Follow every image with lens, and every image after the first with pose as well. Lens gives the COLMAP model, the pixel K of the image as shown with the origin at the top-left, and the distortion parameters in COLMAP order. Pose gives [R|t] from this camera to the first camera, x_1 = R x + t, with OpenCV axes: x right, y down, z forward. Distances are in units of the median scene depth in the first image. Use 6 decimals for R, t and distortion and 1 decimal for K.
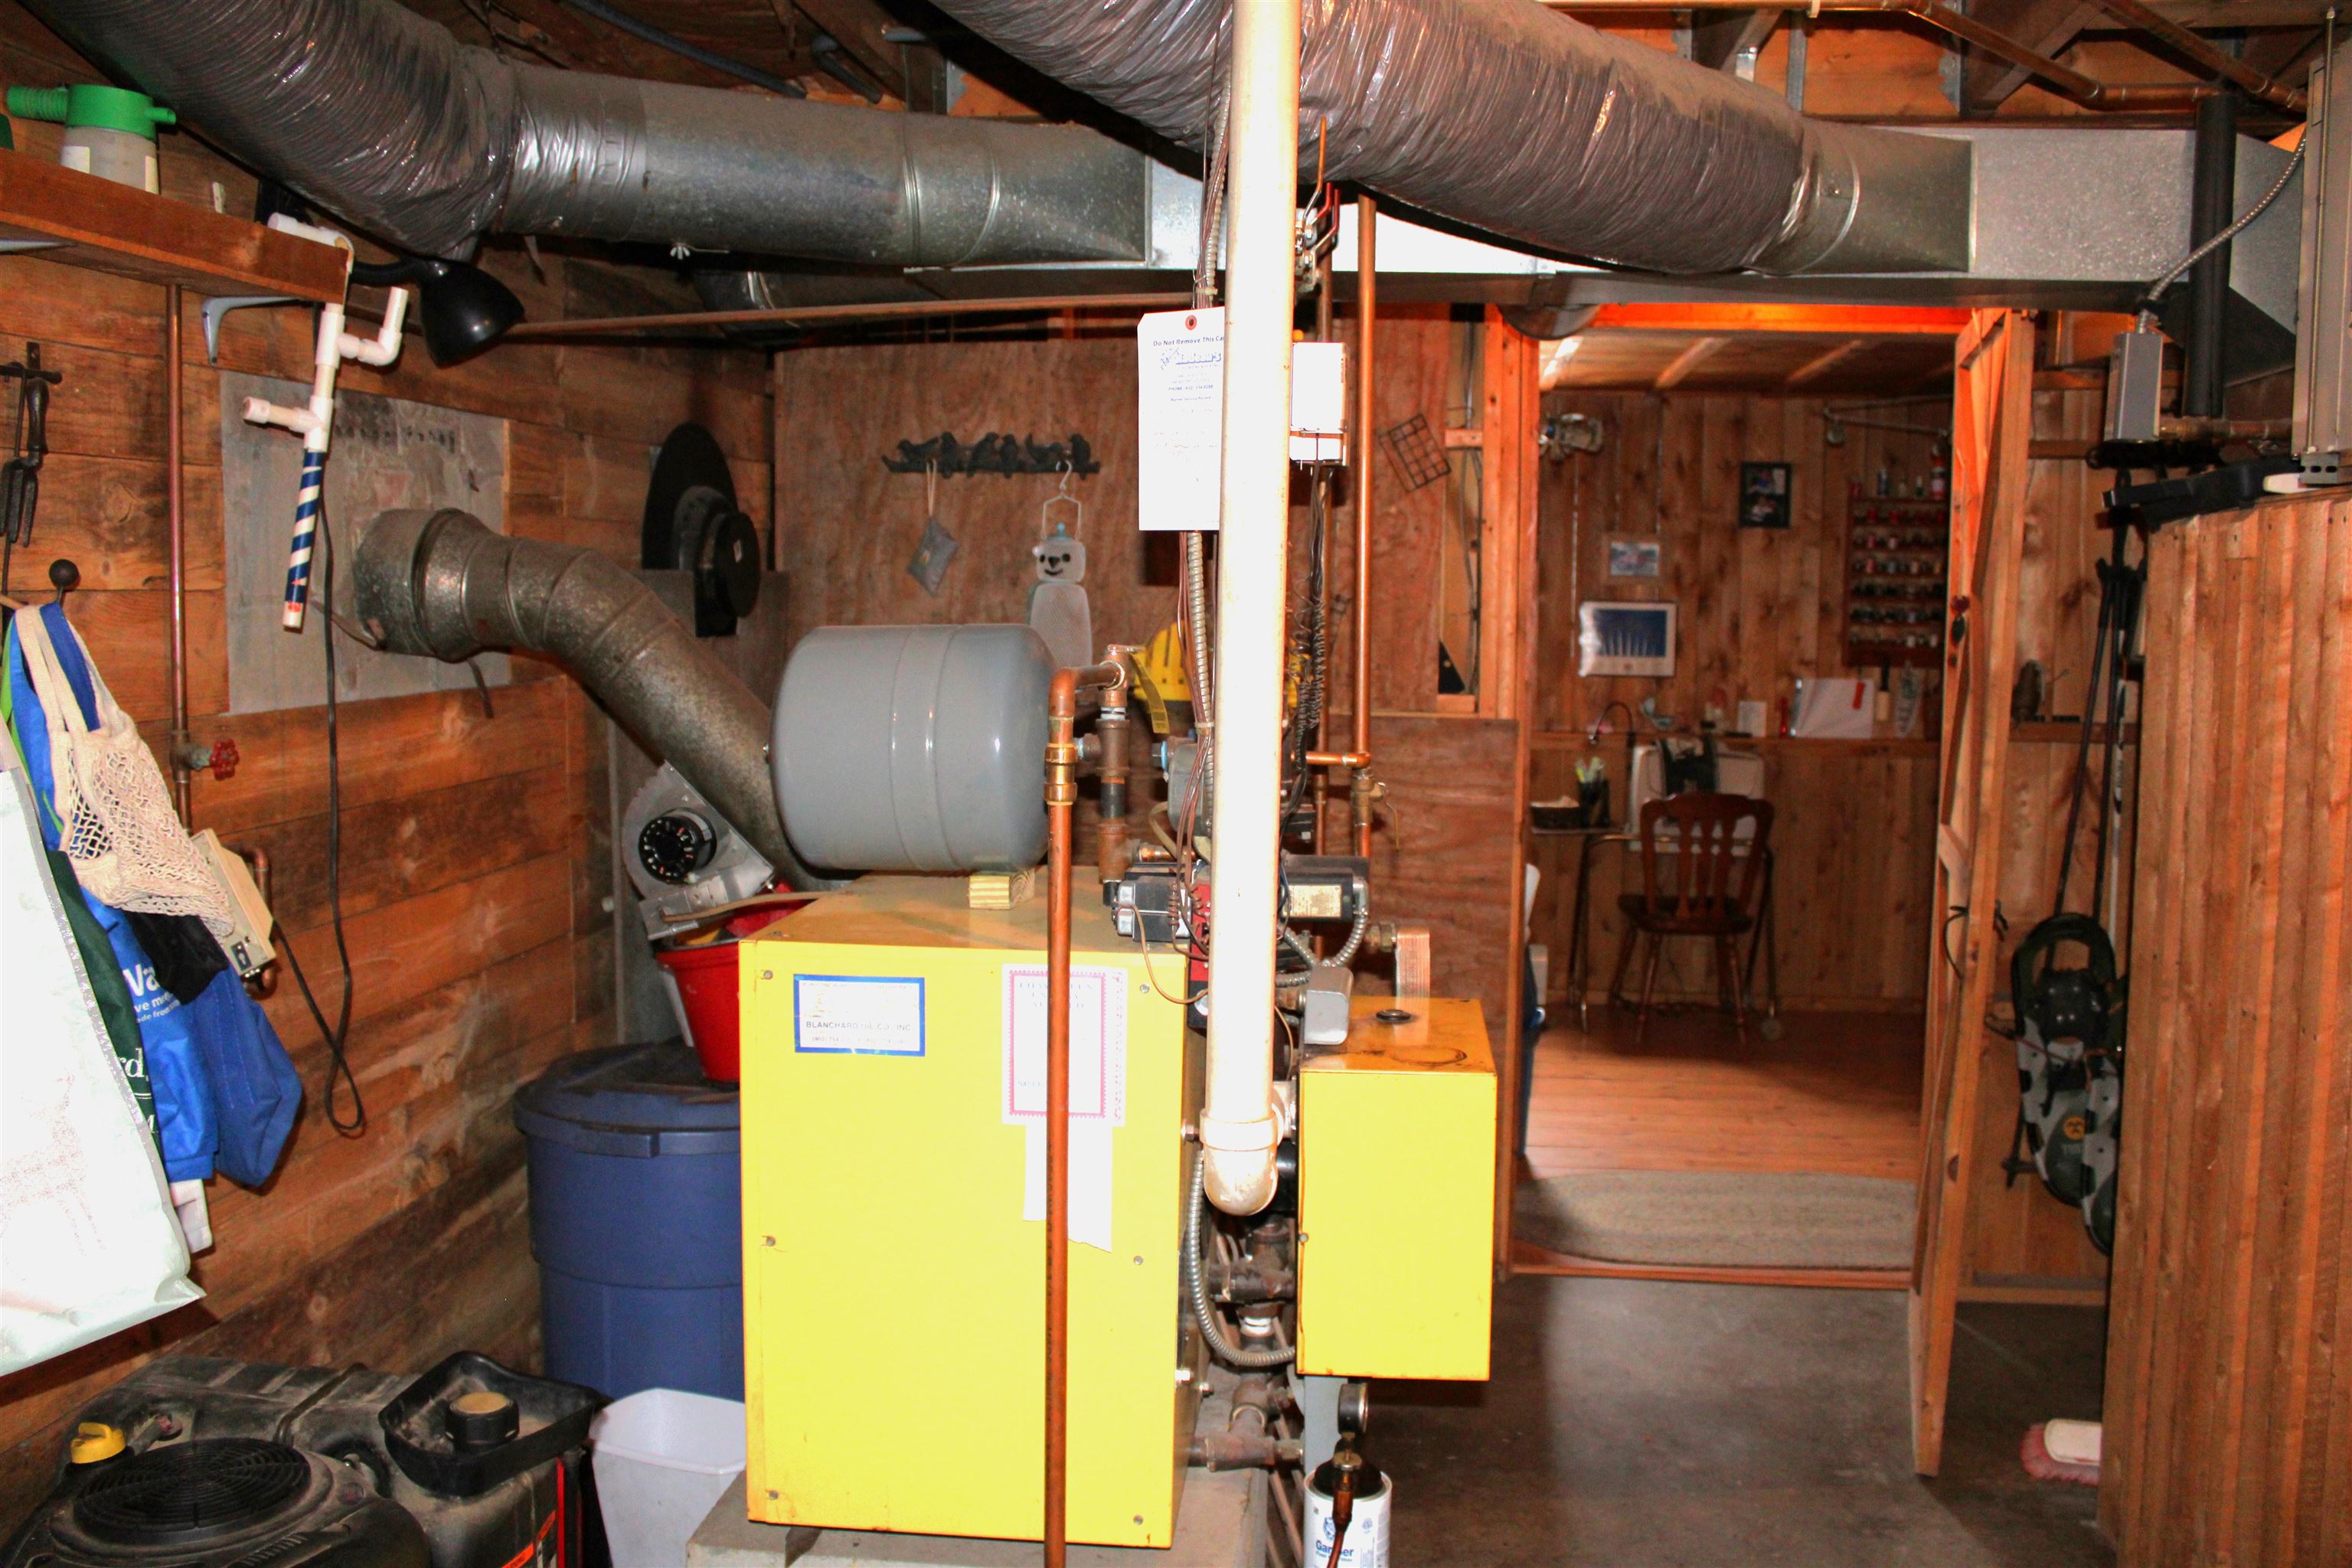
lens RADIAL K [[1965.6, 0, 1182.4], [0, 1965.6, 790.6], [0, 0, 1]] dist [-0.063692, 0.014202]
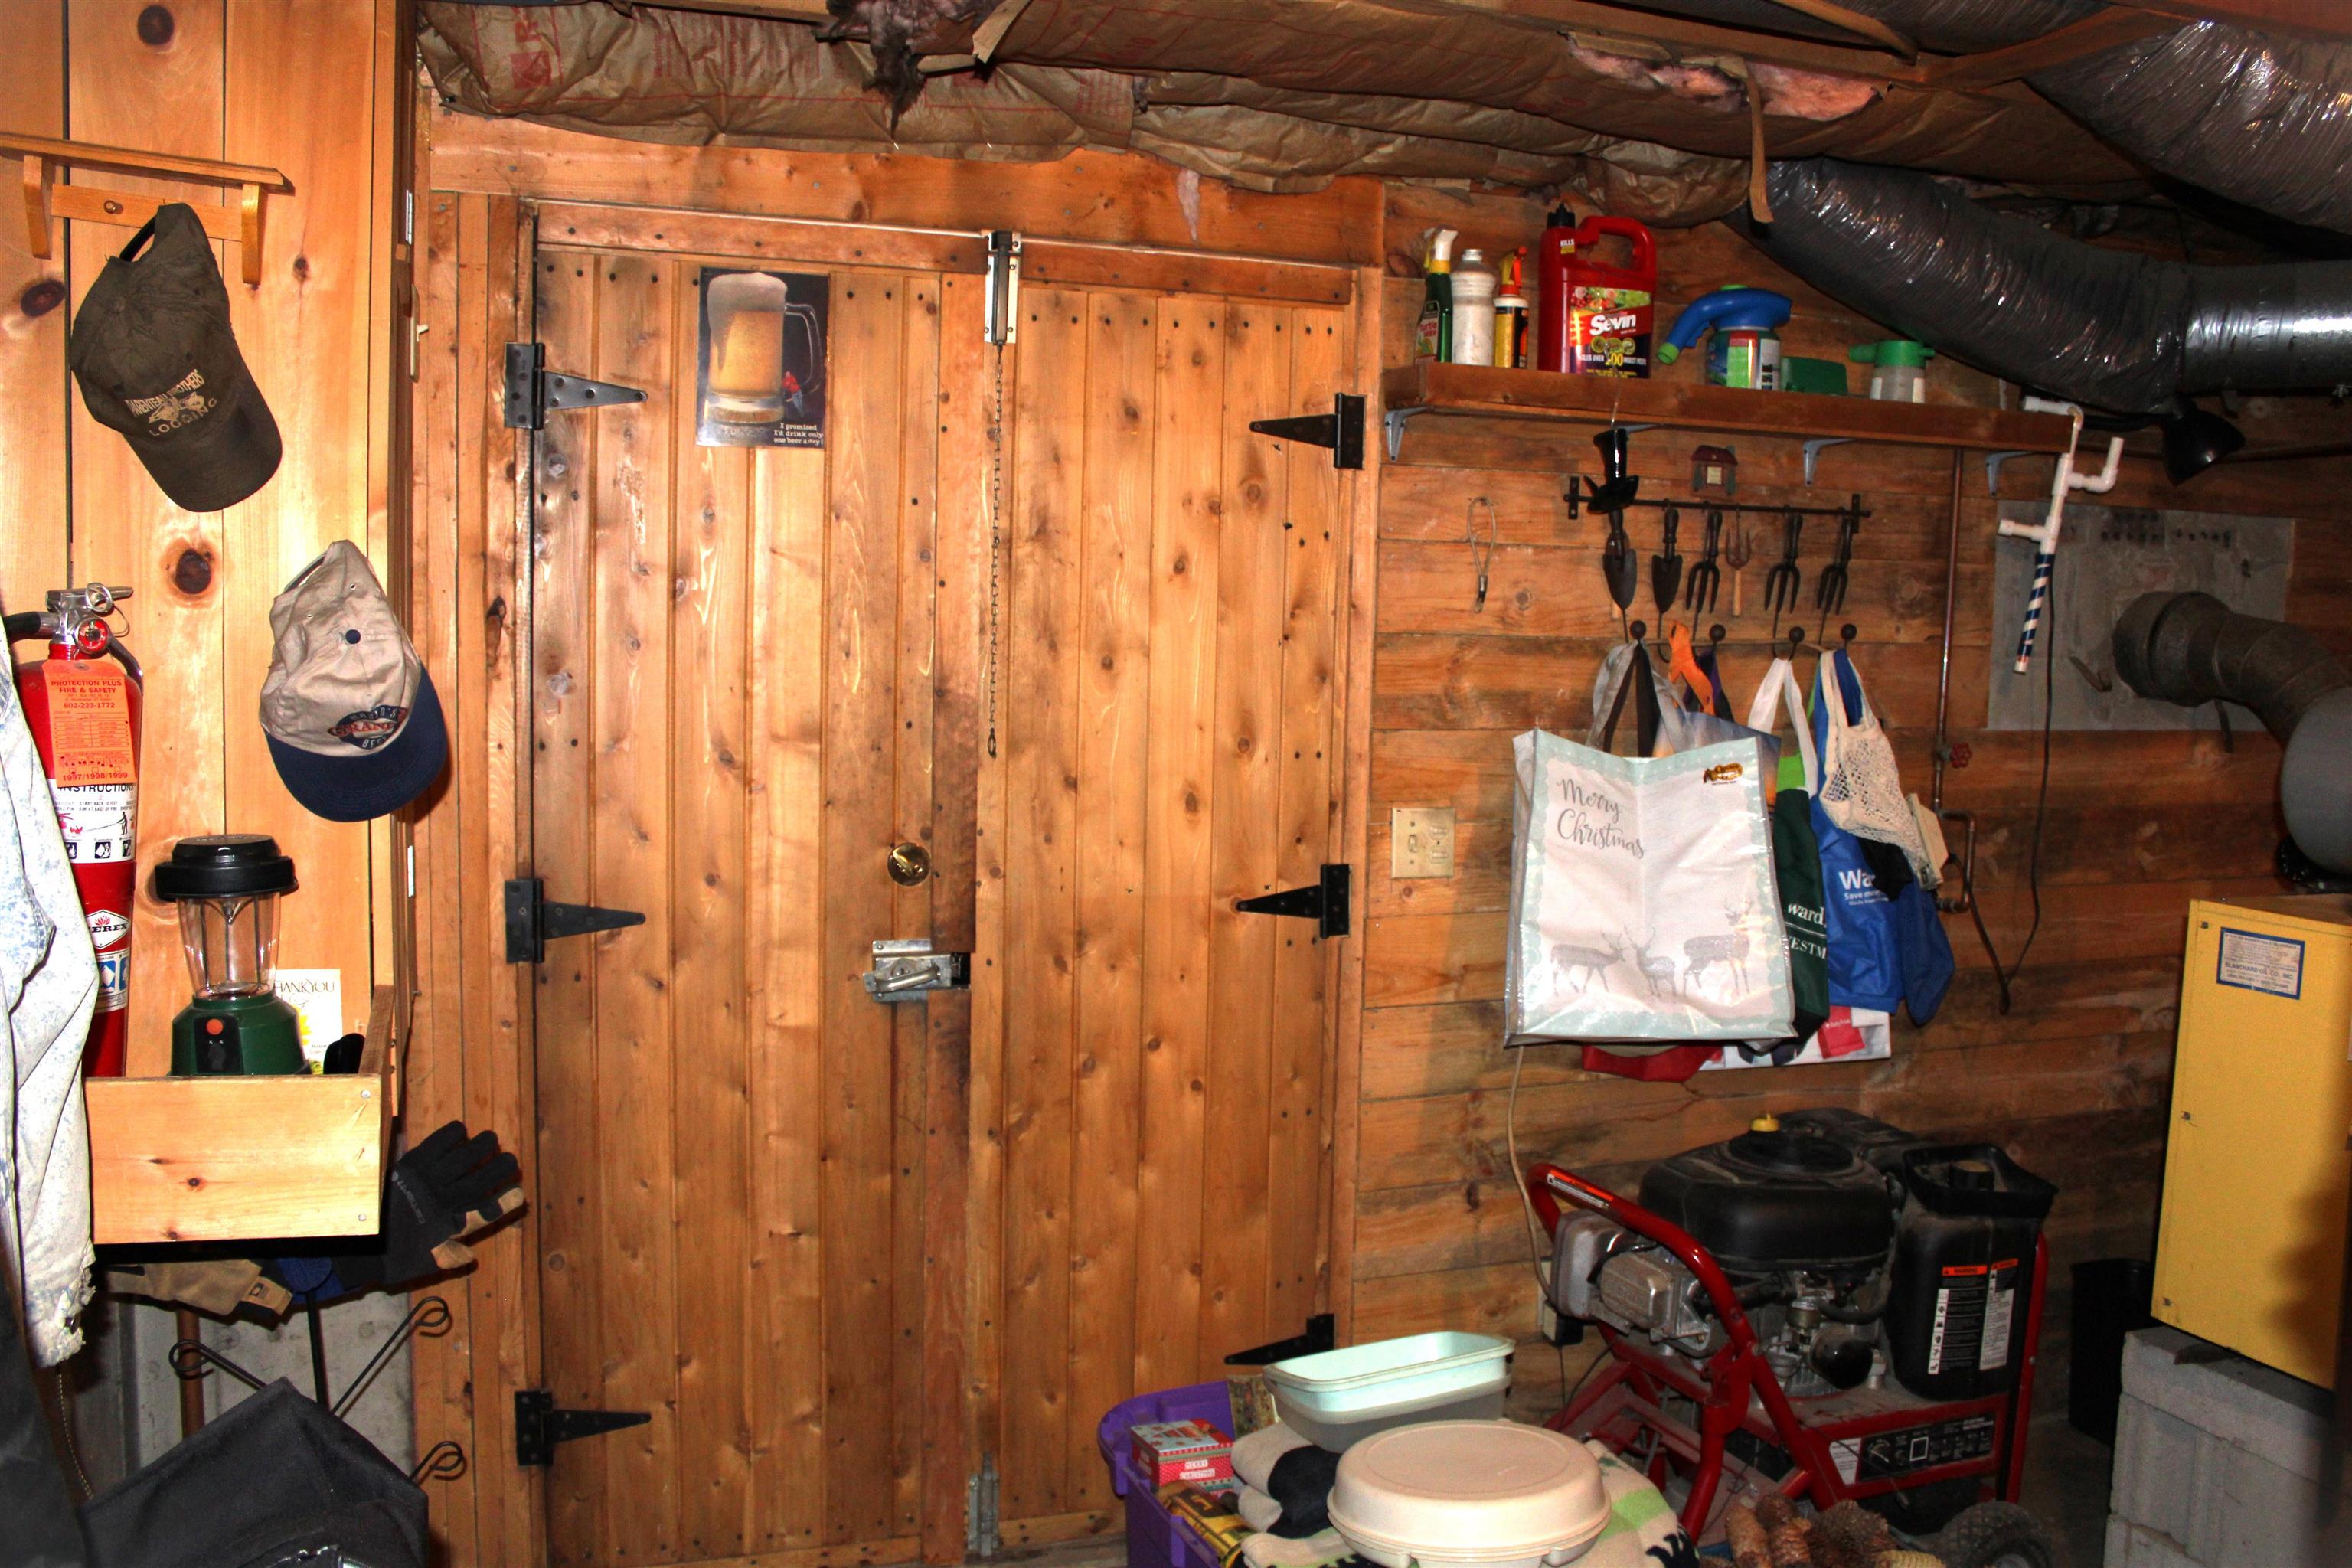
lens RADIAL K [[1977.9, 0, 1172.3], [0, 1977.9, 786.9], [0, 0, 1]] dist [-0.149934, 0.112487]
pose [[0.466278, 0.075498, -0.881411, 0.542318], [-0.108166, 0.993741, 0.027899, 0.031745], [0.878001, 0.082330, 0.471526, -0.254514]]
